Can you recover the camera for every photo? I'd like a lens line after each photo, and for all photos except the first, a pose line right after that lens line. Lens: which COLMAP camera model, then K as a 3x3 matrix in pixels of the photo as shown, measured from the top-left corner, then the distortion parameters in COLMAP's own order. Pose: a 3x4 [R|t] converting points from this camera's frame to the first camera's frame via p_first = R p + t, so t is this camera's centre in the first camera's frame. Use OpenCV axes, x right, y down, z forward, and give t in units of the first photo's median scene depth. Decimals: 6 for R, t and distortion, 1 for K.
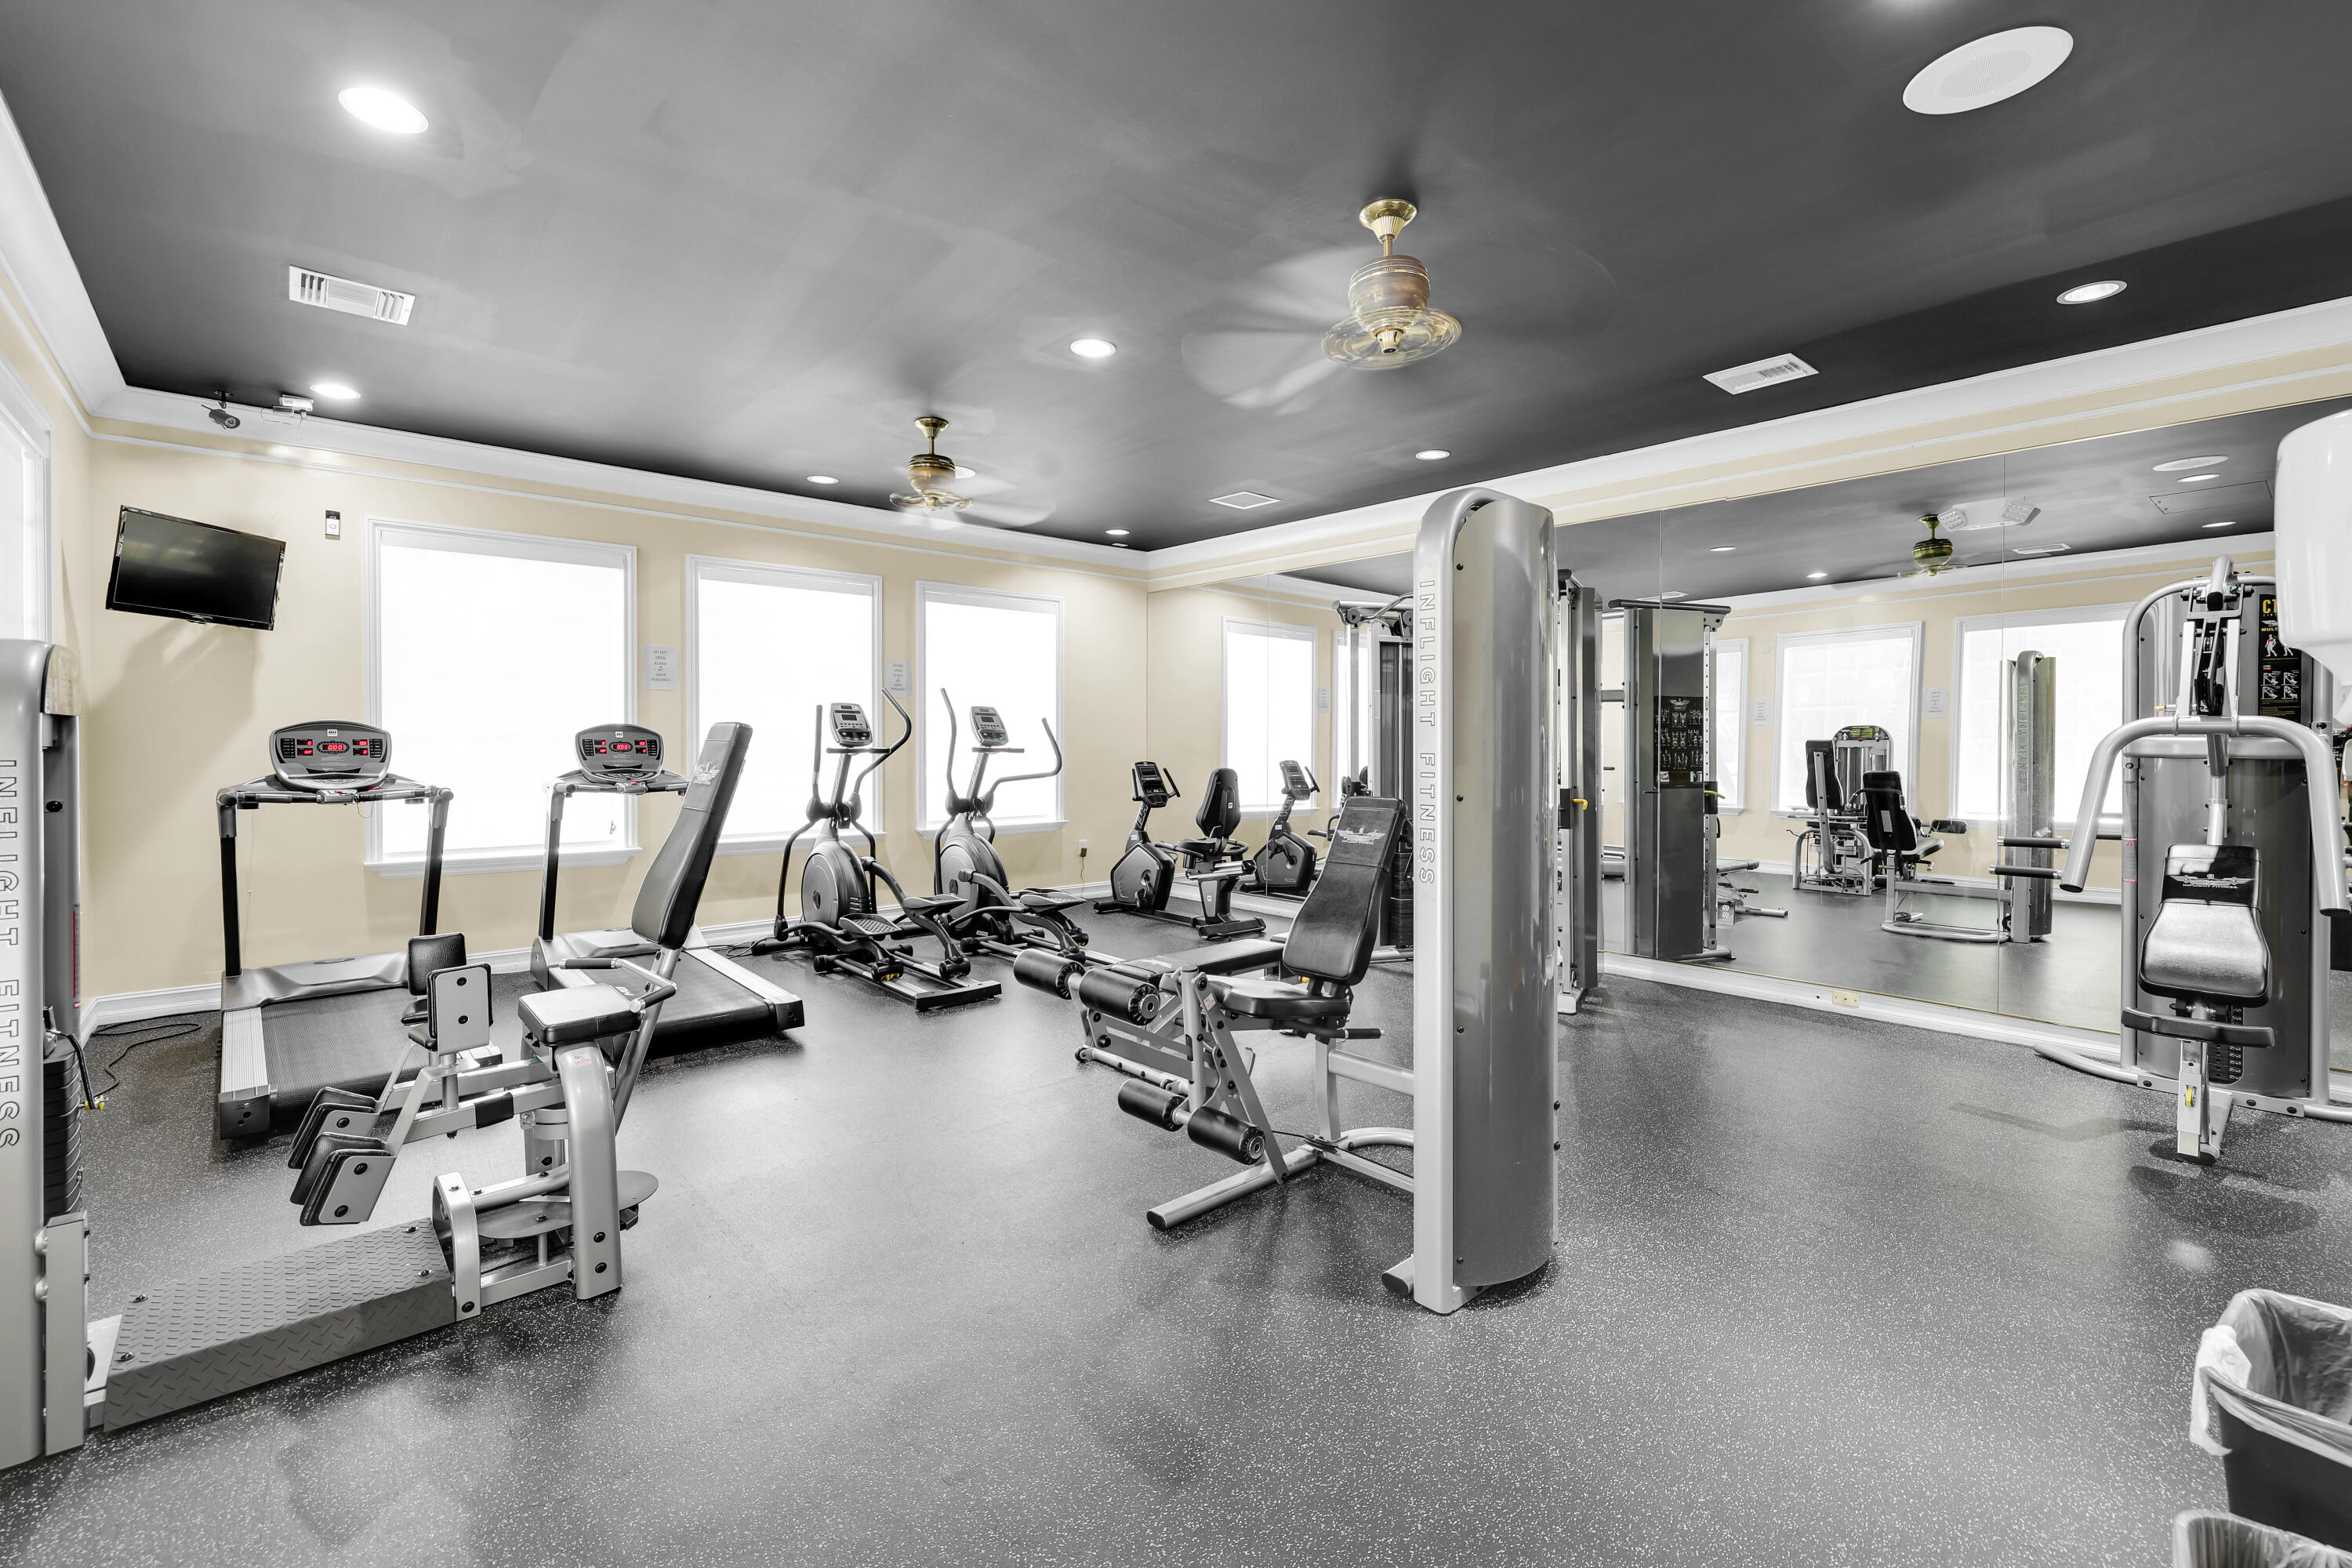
lens RADIAL K [[980.2, 0, 1170.9], [0, 980.2, 749.7], [0, 0, 1]] dist [0.000930, 0.000114]
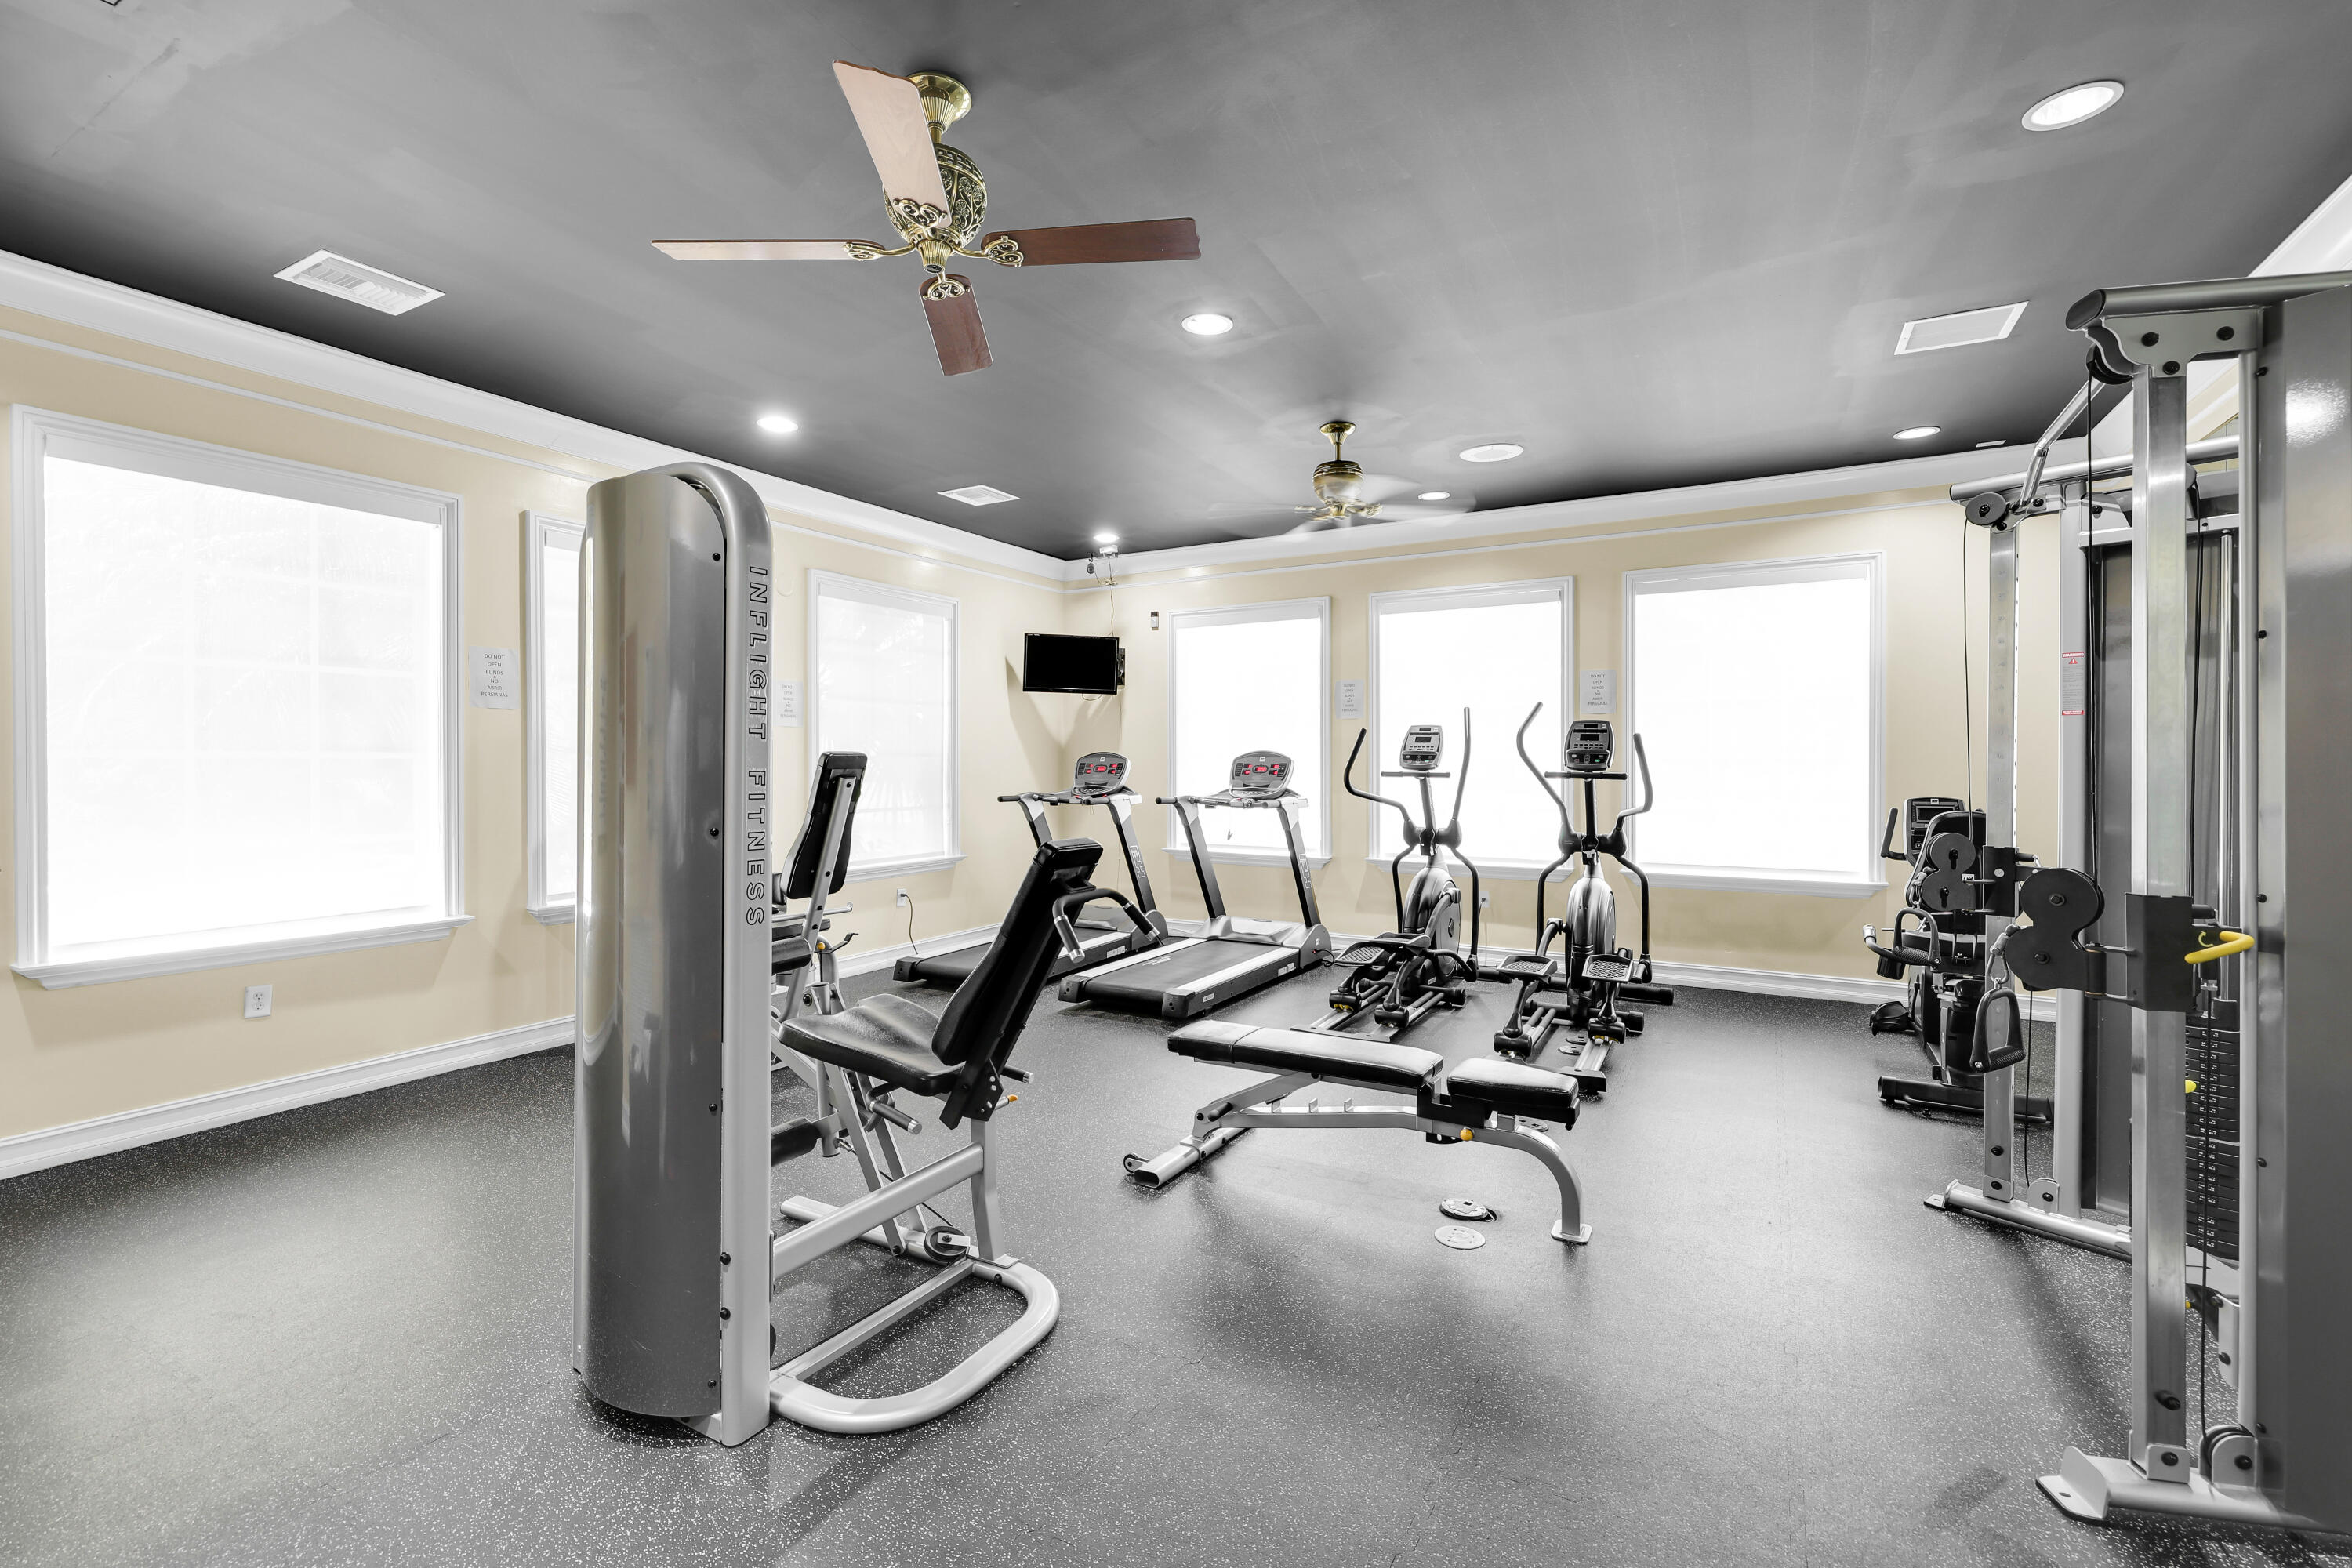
lens RADIAL K [[1020.2, 0, 1213.8], [0, 1020.2, 768.7], [0, 0, 1]] dist [0.002240, 0.000092]
pose [[0.344683, 0.000902, -0.938719, 0.600991], [-0.007842, 0.999967, -0.001919, -0.000601], [0.938686, 0.008022, 0.344679, 0.516311]]
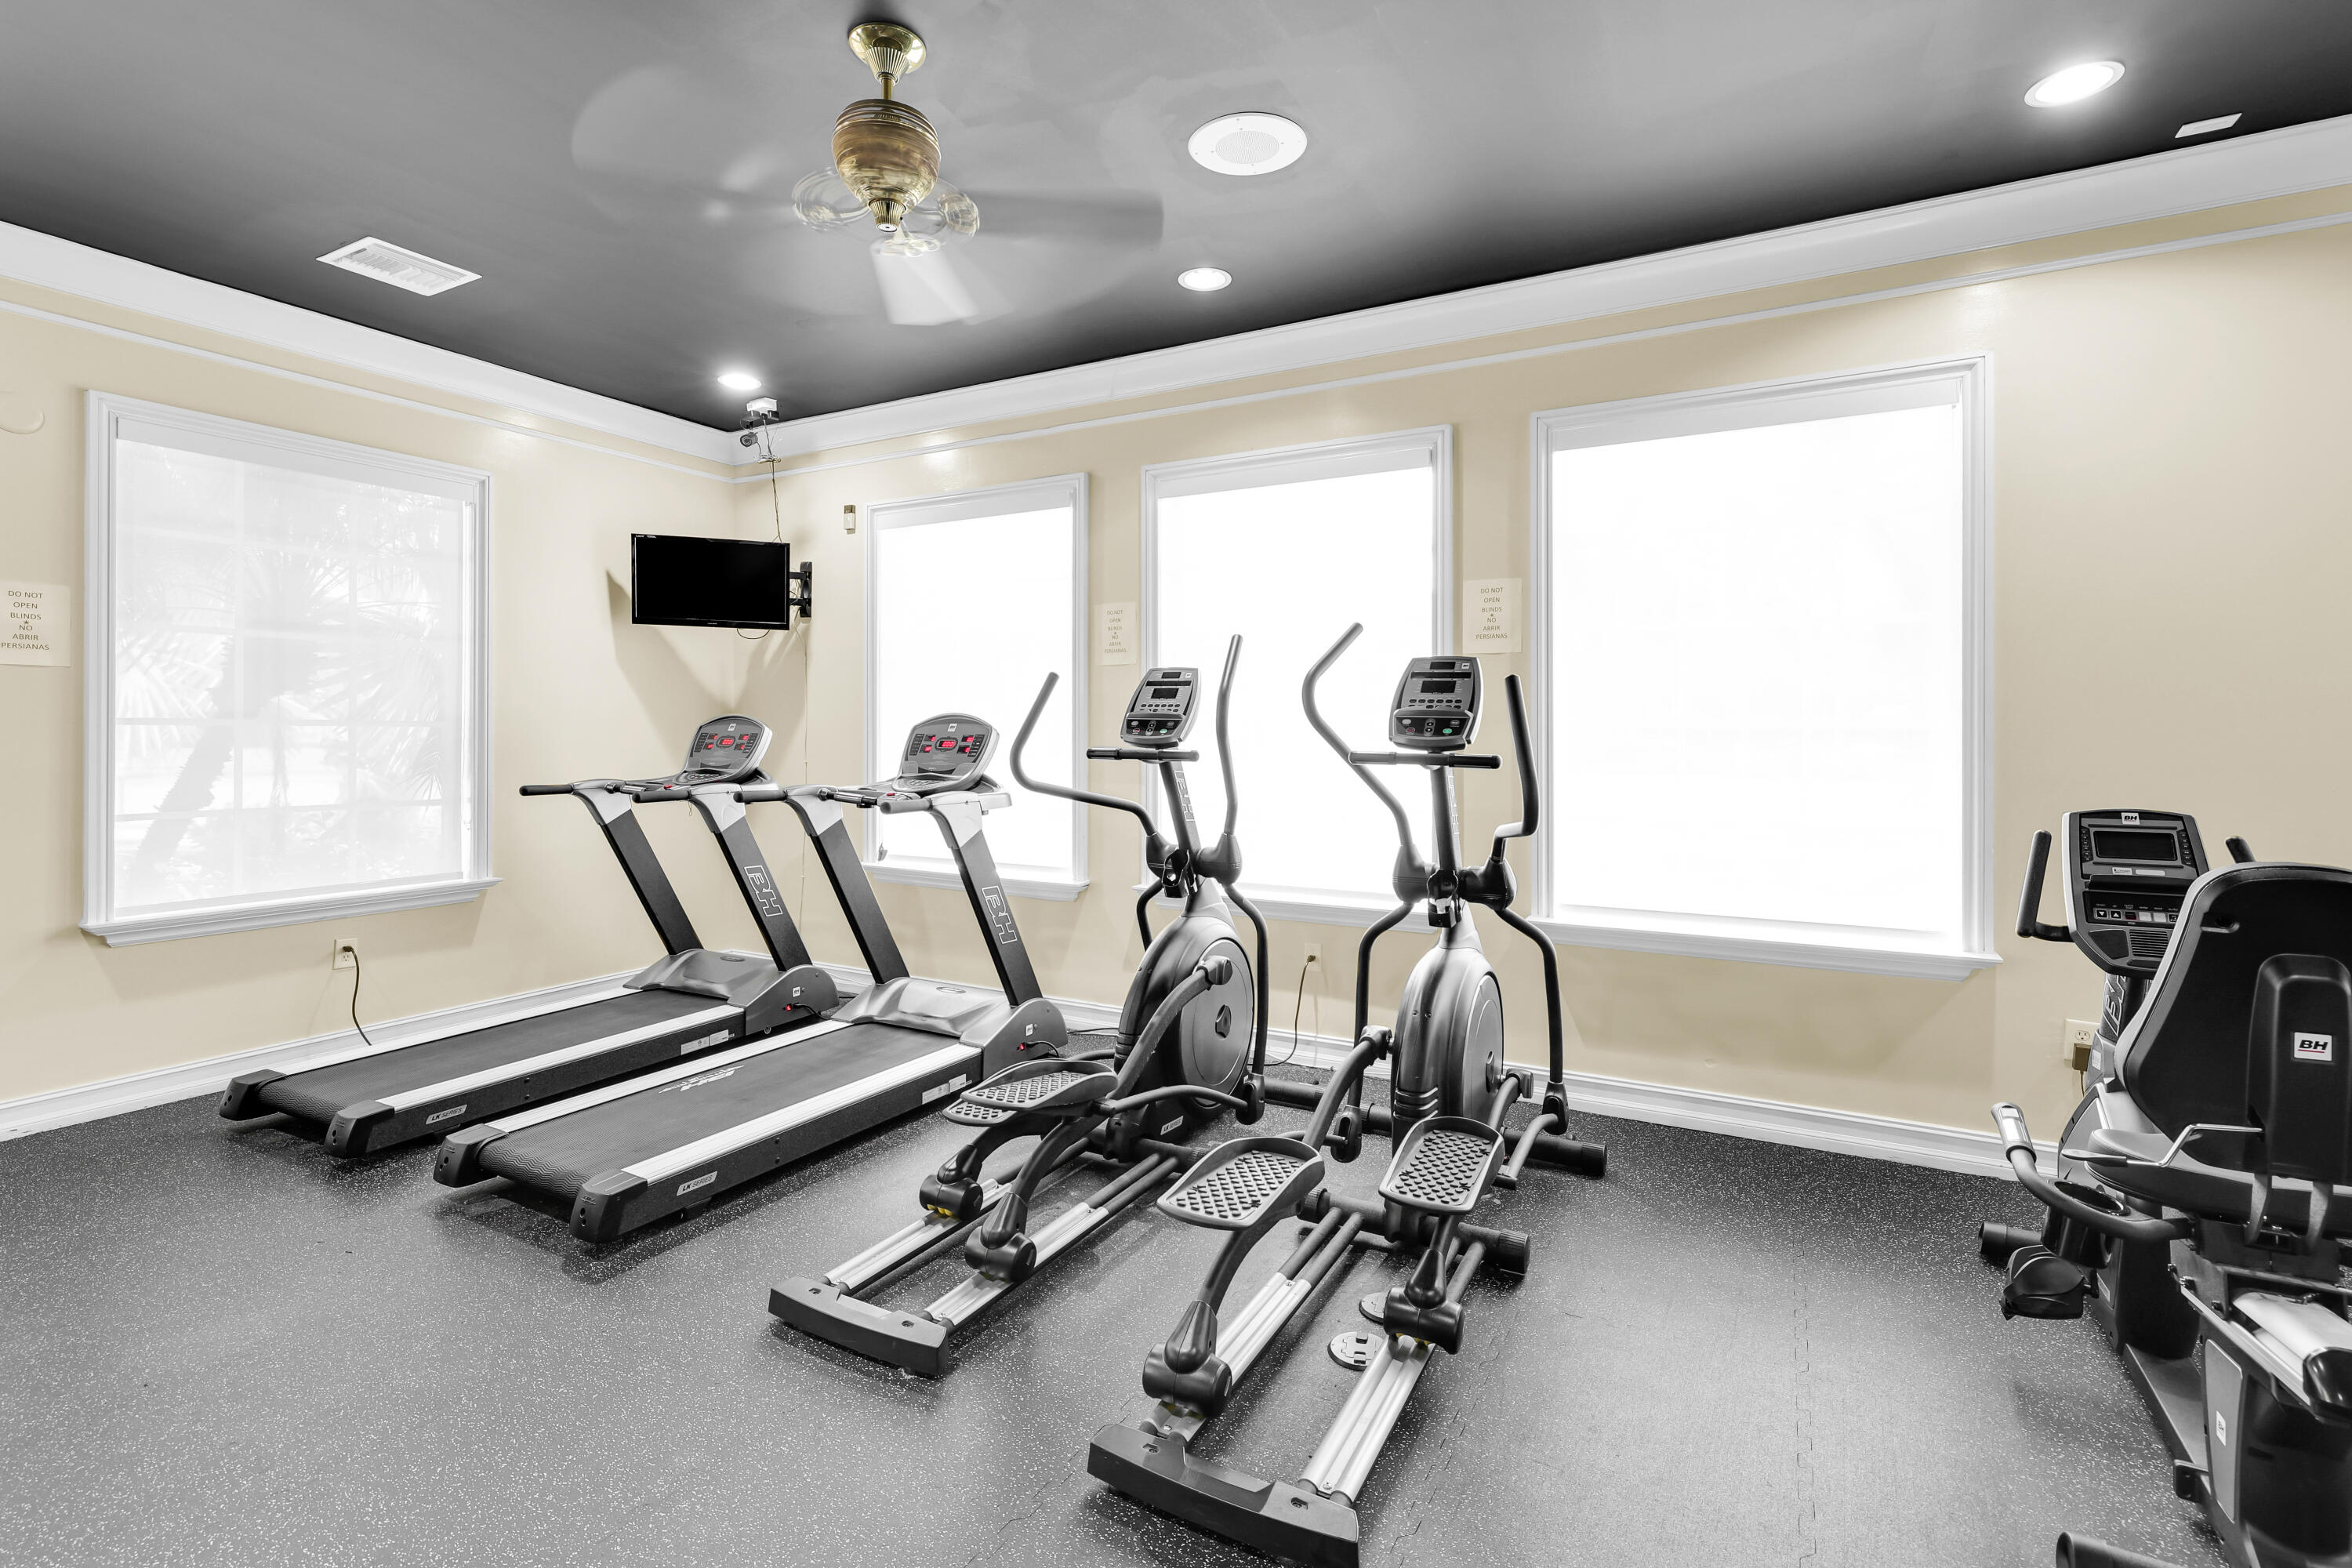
lens RADIAL K [[1063.5, 0, 1181.4], [0, 1063.5, 739.9], [0, 0, 1]] dist [0.002477, 0.000060]
pose [[0.333715, 0.000725, -0.942674, 0.257850], [-0.011862, 0.999924, -0.003430, -0.005424], [0.942599, 0.012327, 0.333698, 0.903785]]
